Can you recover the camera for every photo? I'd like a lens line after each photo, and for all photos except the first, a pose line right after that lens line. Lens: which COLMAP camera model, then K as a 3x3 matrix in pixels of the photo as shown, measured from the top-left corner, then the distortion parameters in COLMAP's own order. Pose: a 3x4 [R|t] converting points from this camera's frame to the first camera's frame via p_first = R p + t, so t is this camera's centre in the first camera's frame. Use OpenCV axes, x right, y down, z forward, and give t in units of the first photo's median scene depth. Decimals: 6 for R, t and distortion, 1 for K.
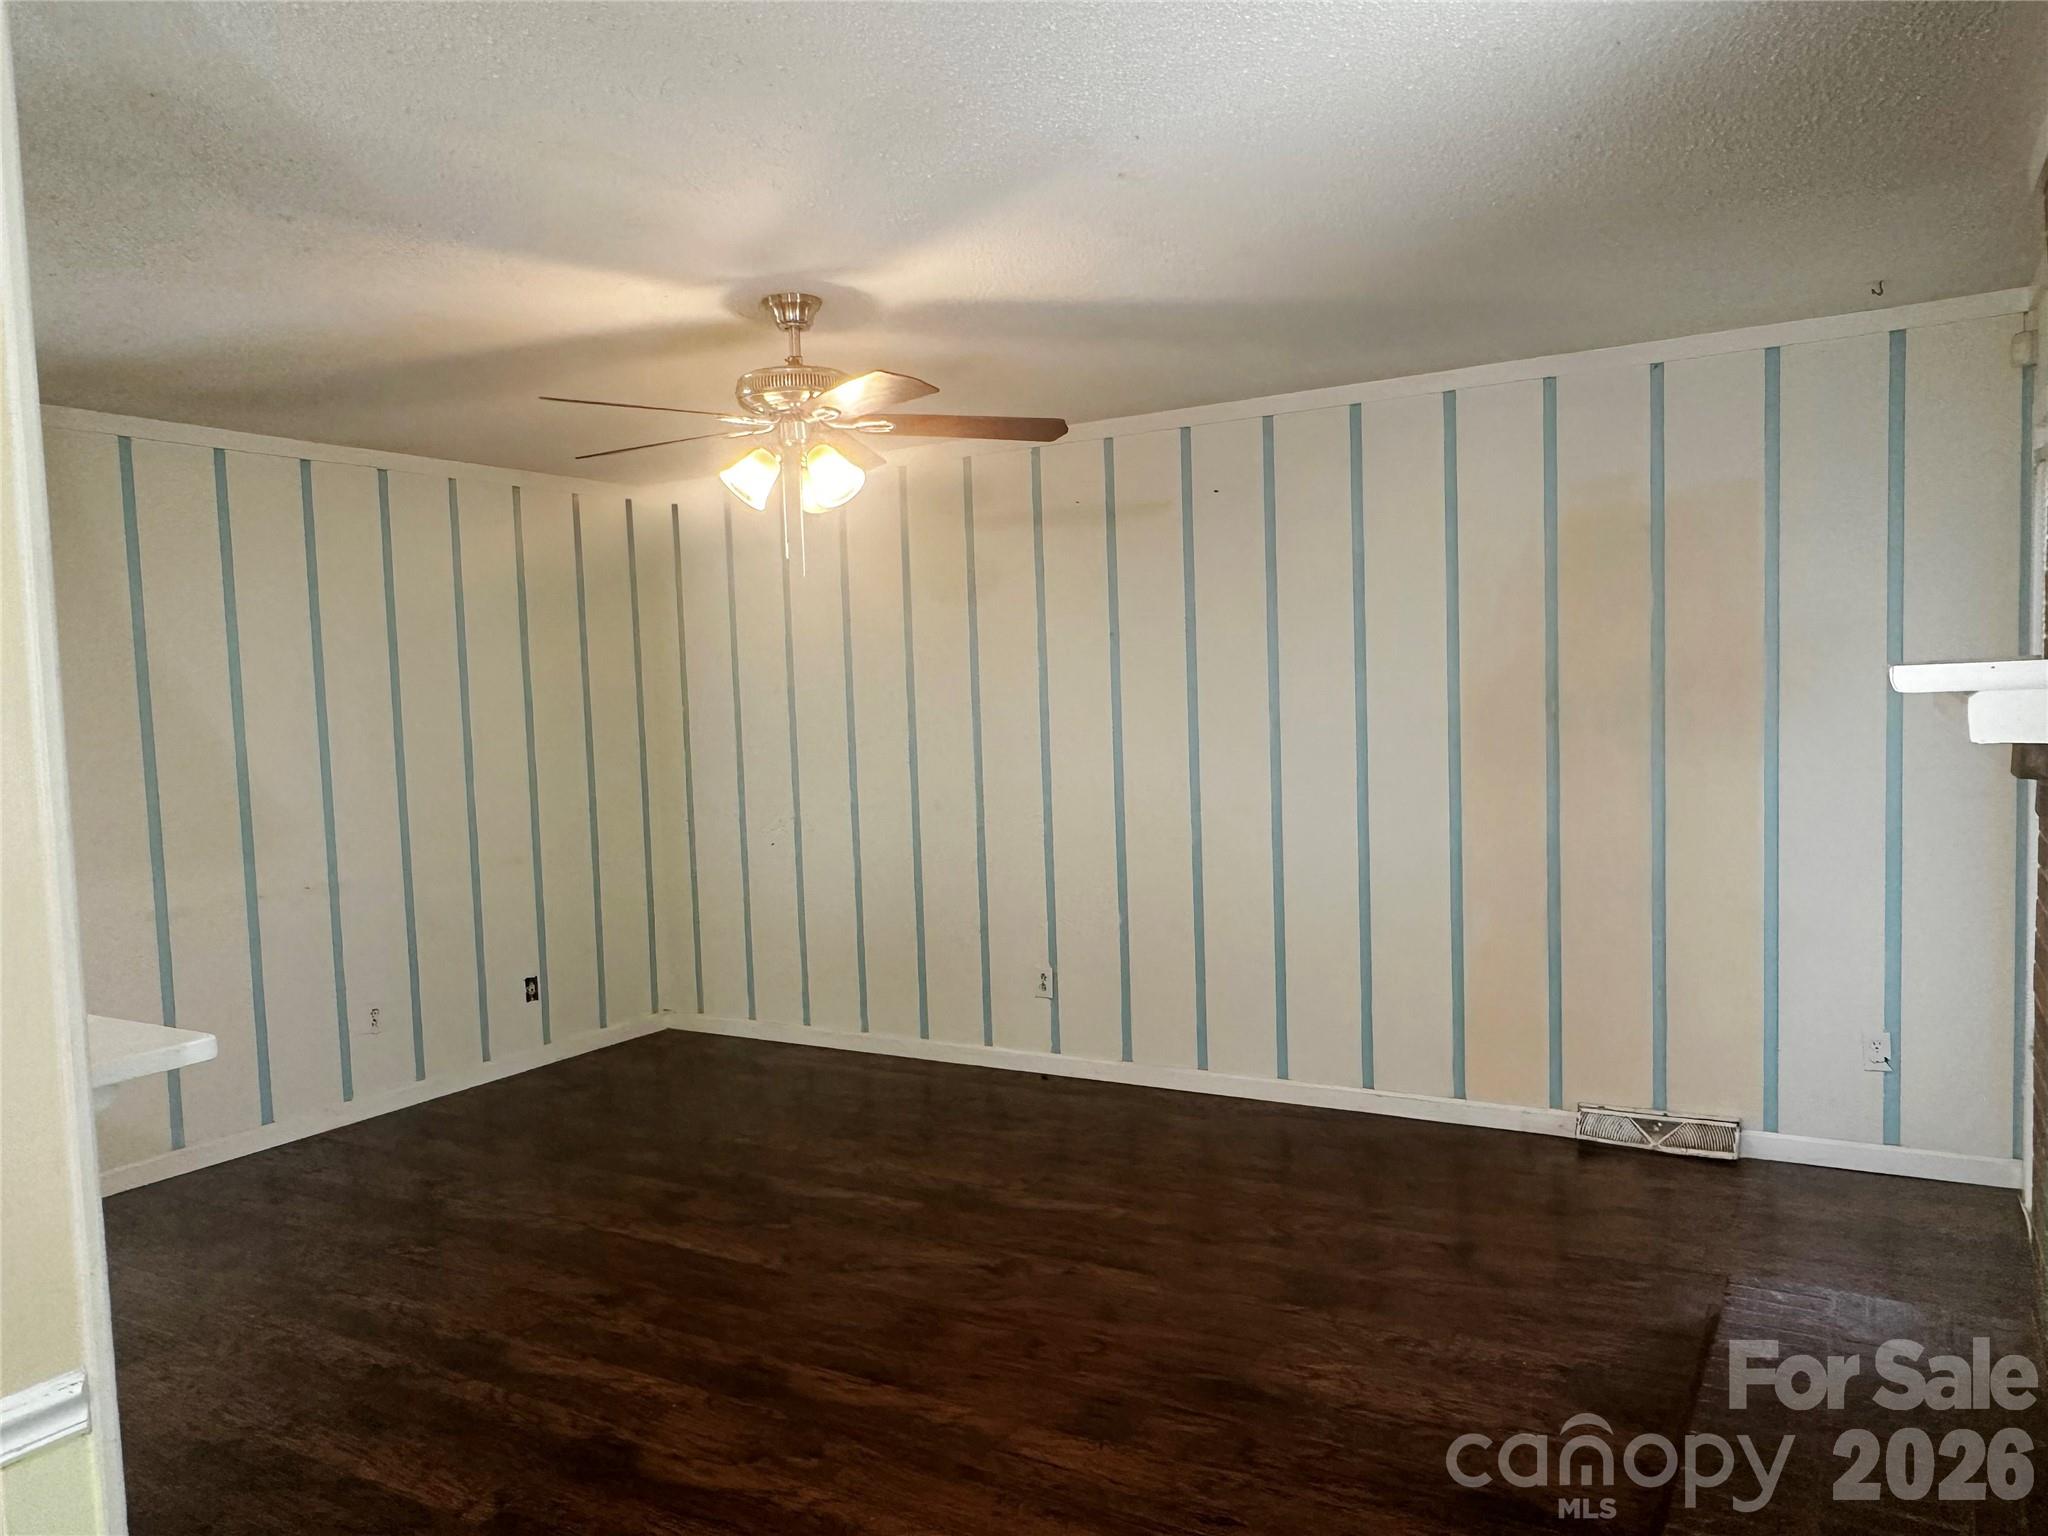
lens RADIAL K [[1447.1, 0, 1024.0], [0, 1447.1, 768.0], [0, 0, 1]] dist [0.000209, 0.001042]
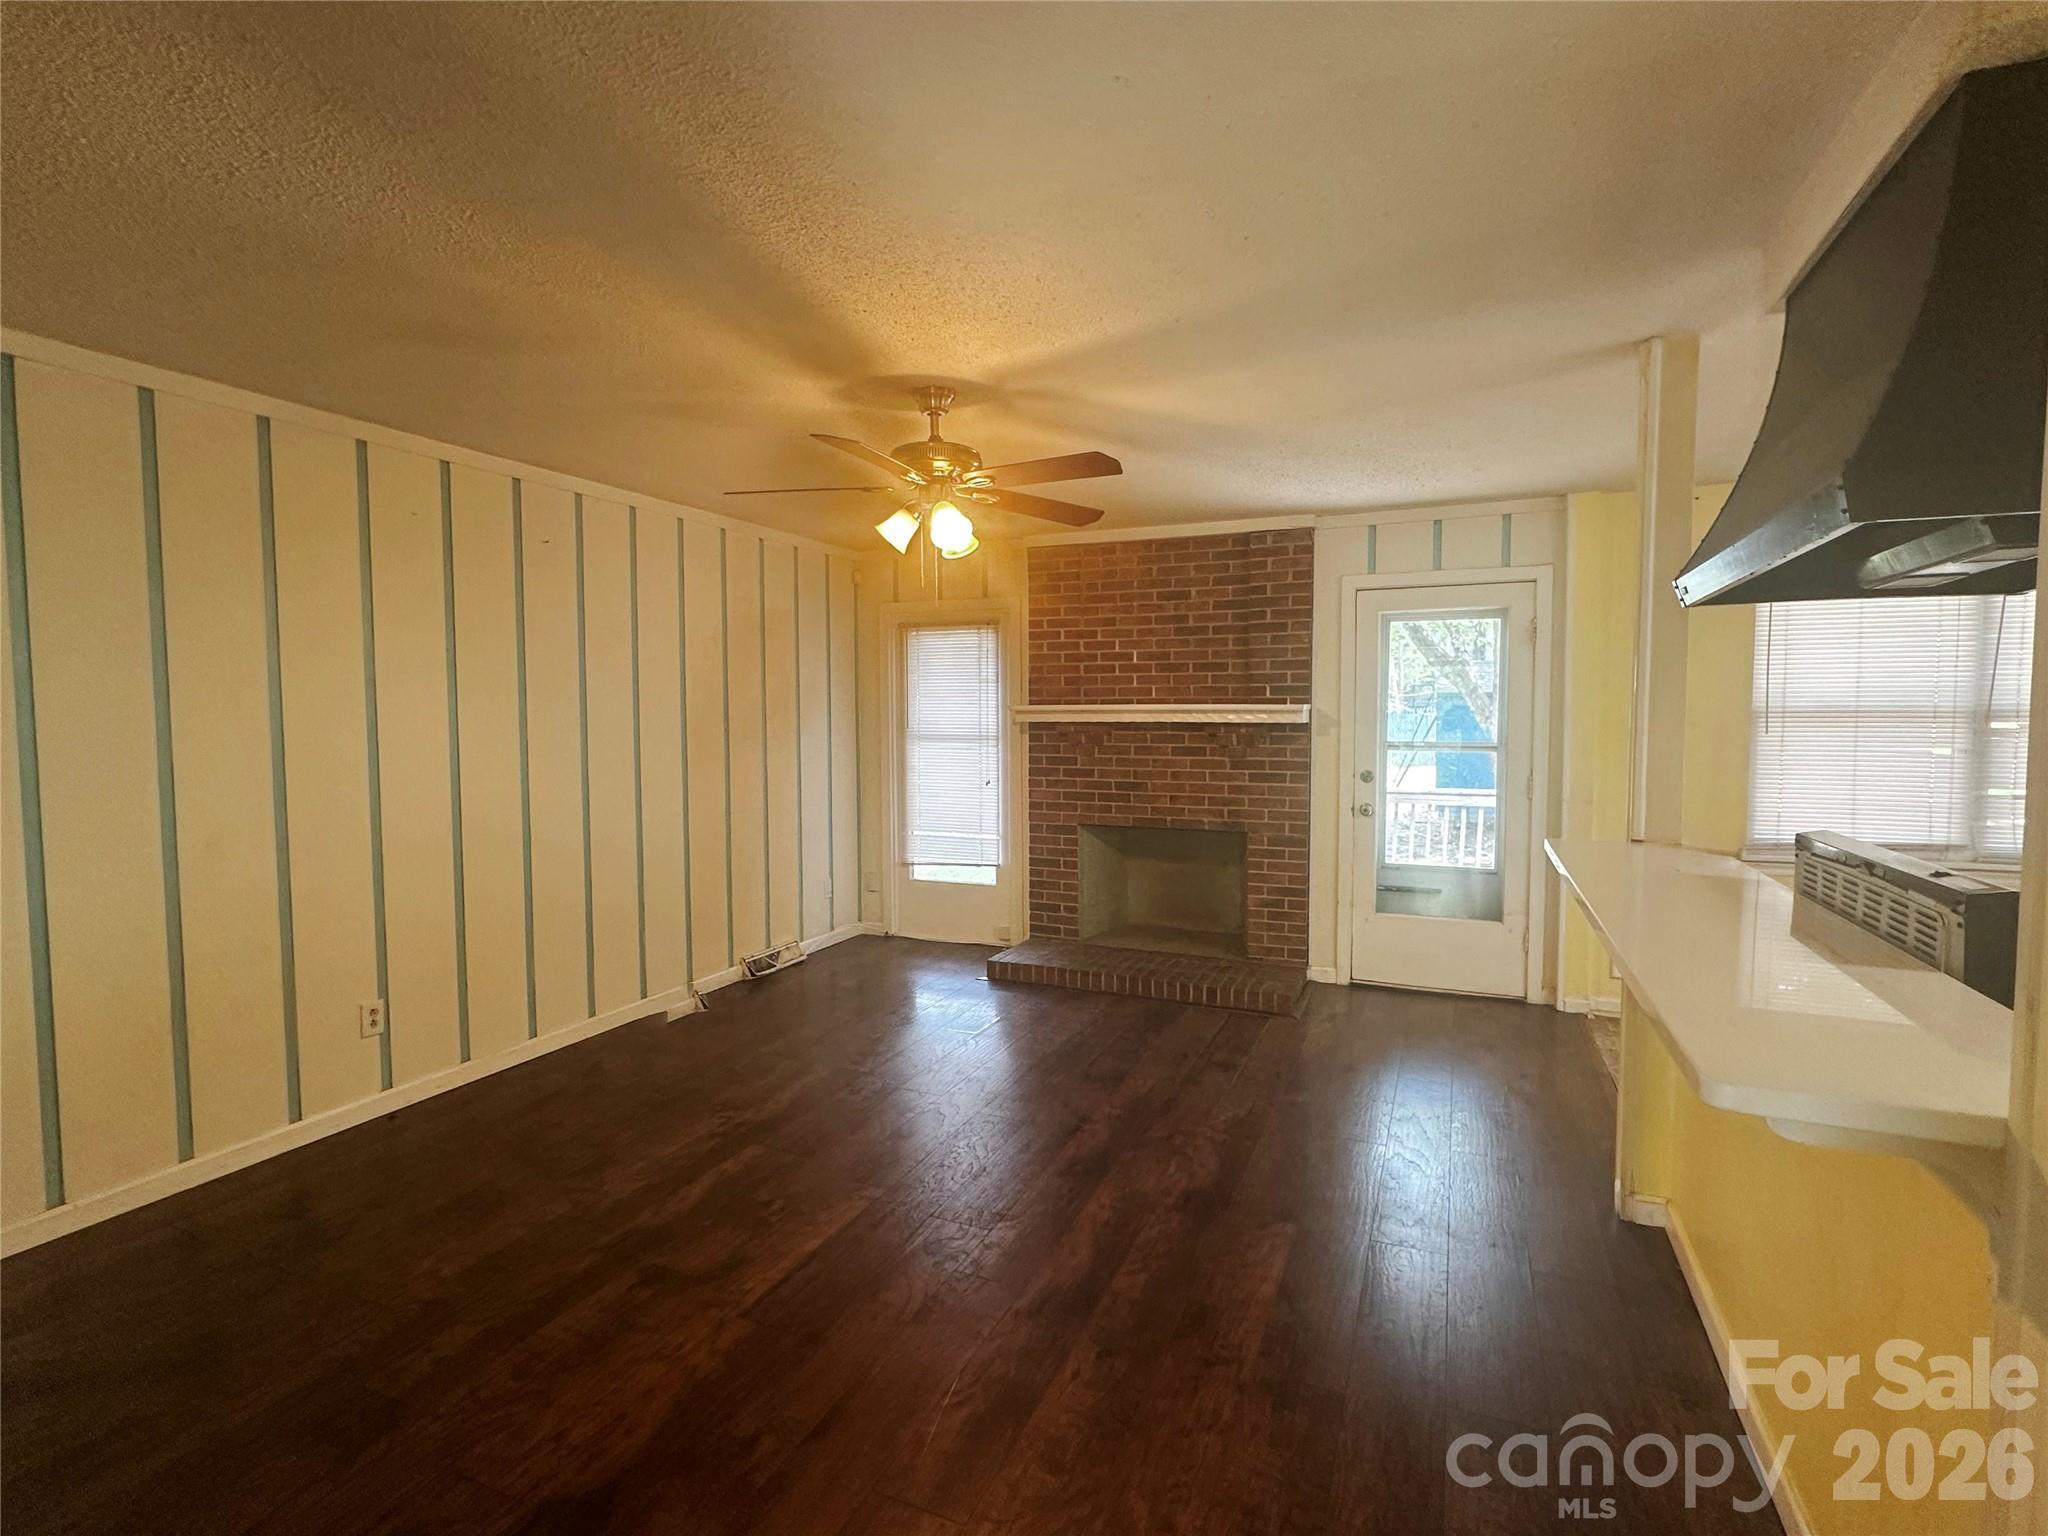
lens RADIAL K [[971.6, 0, 1023.7], [0, 971.6, 745.2], [0, 0, 1]] dist [0.000509, 0.000115]
pose [[-0.108722, 0.000158, 0.994072, -0.813636], [0.063942, 0.997930, 0.006835, -0.003587], [-0.992014, 0.064306, -0.108507, 0.815306]]
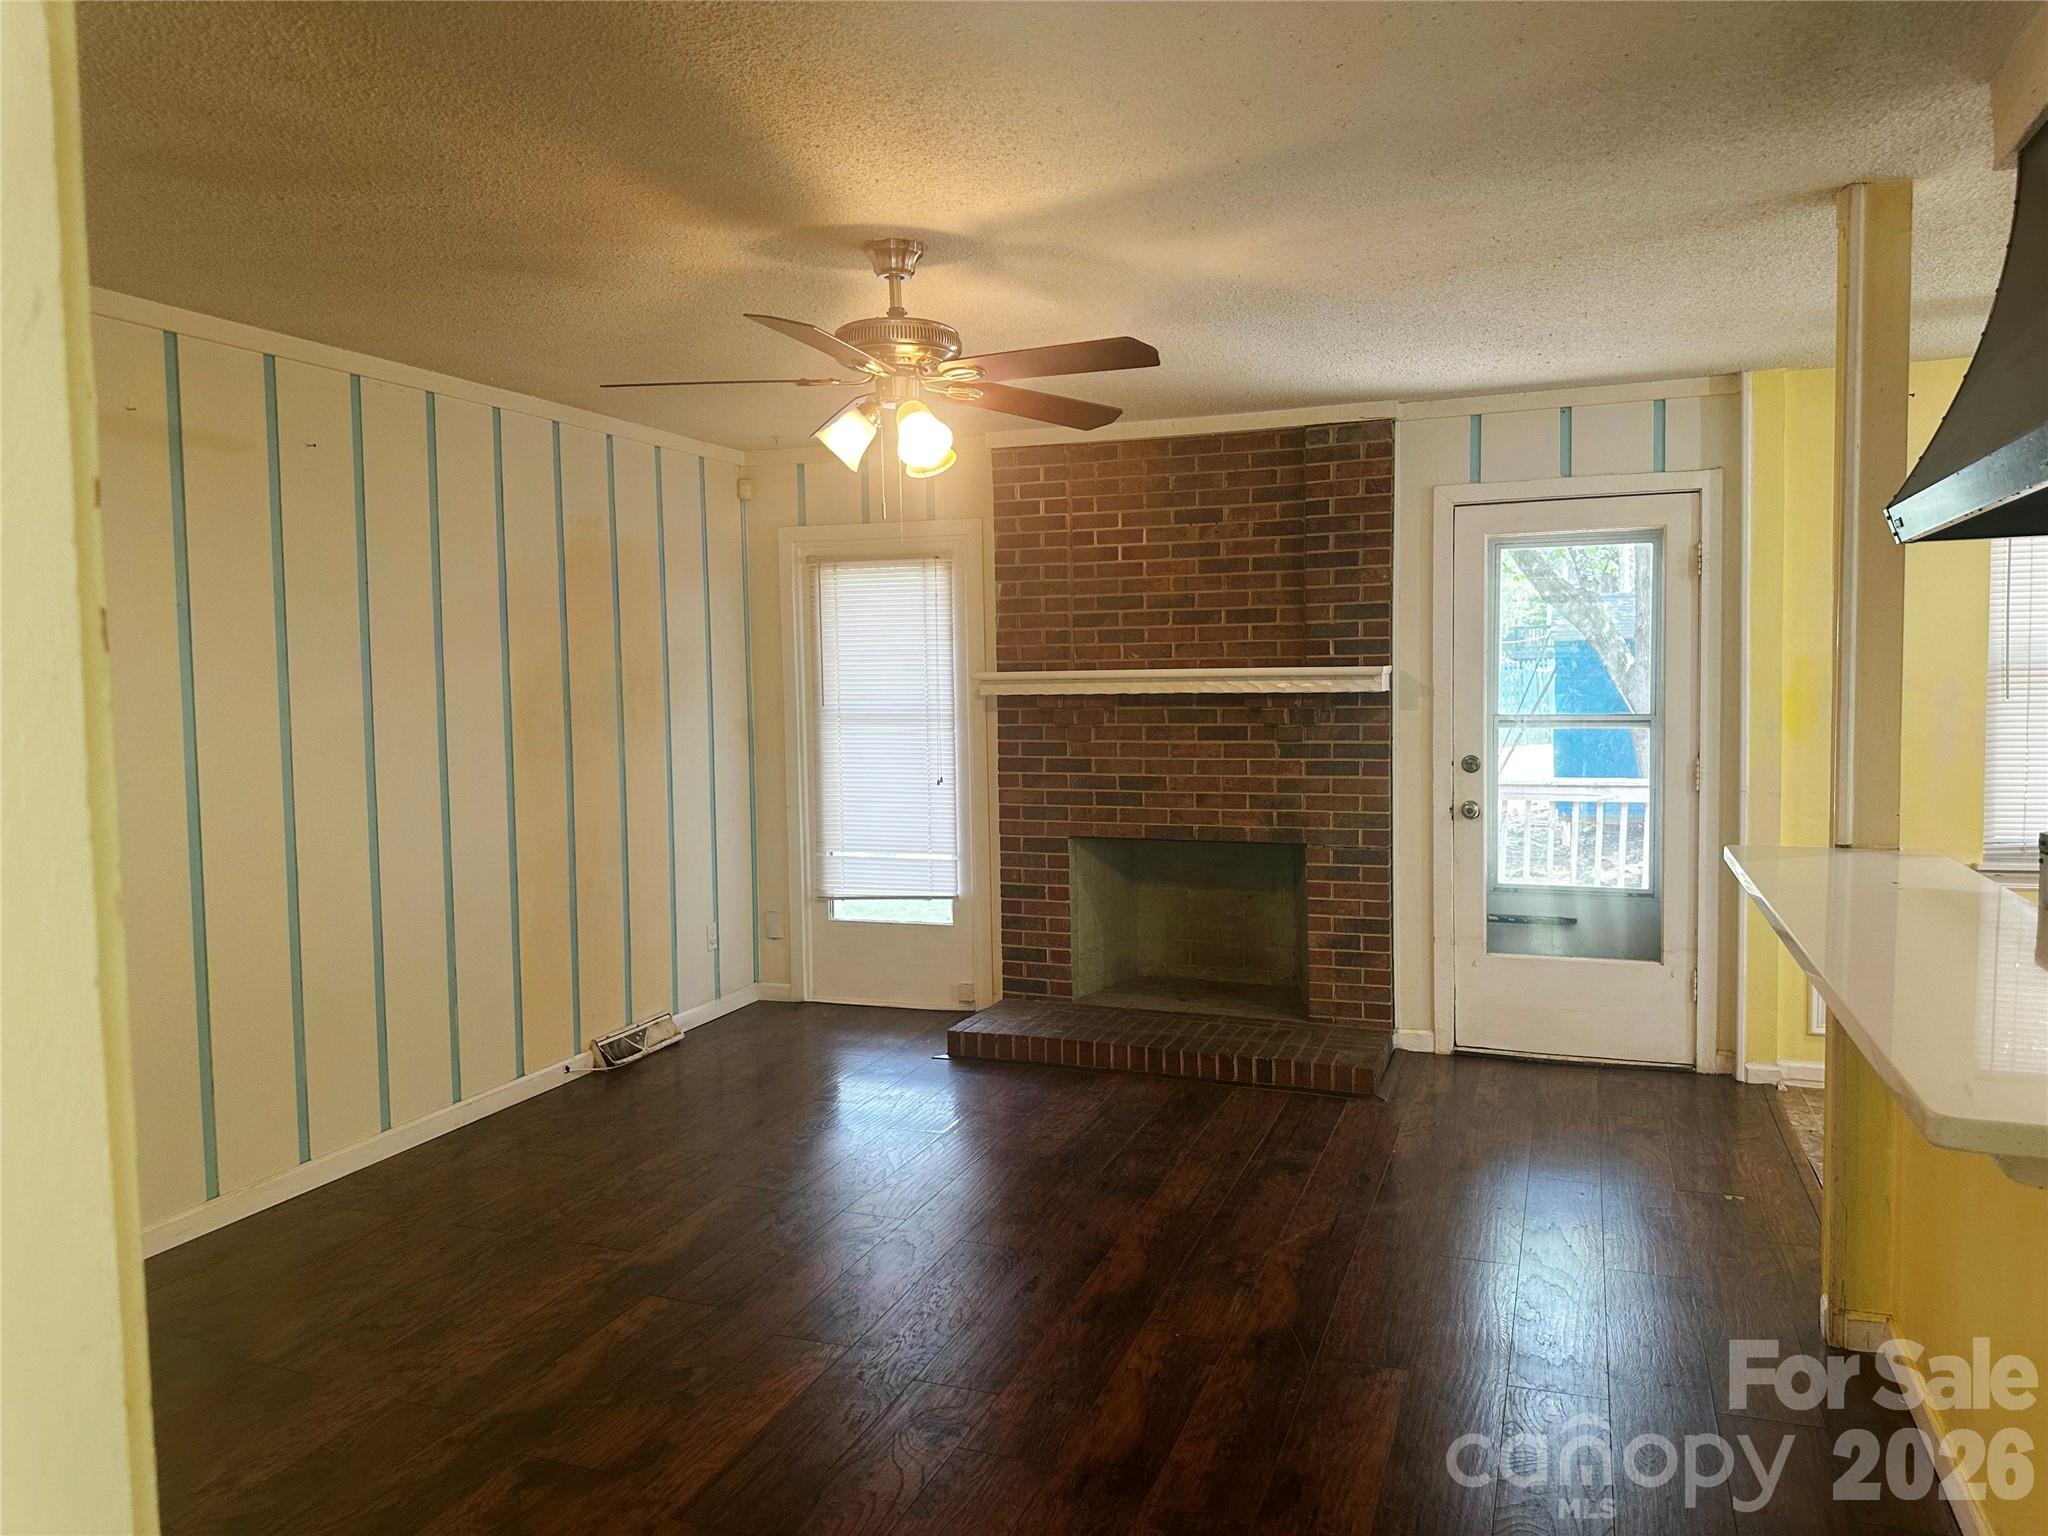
lens RADIAL K [[1412.0, 0, 1031.0], [0, 1412.0, 733.1], [0, 0, 1]] dist [0.118005, -0.184608]
pose [[-0.163322, -0.005262, 0.986559, -0.859372], [0.078538, 0.996743, 0.018318, -0.011801], [-0.983442, 0.080474, -0.162377, 0.857965]]
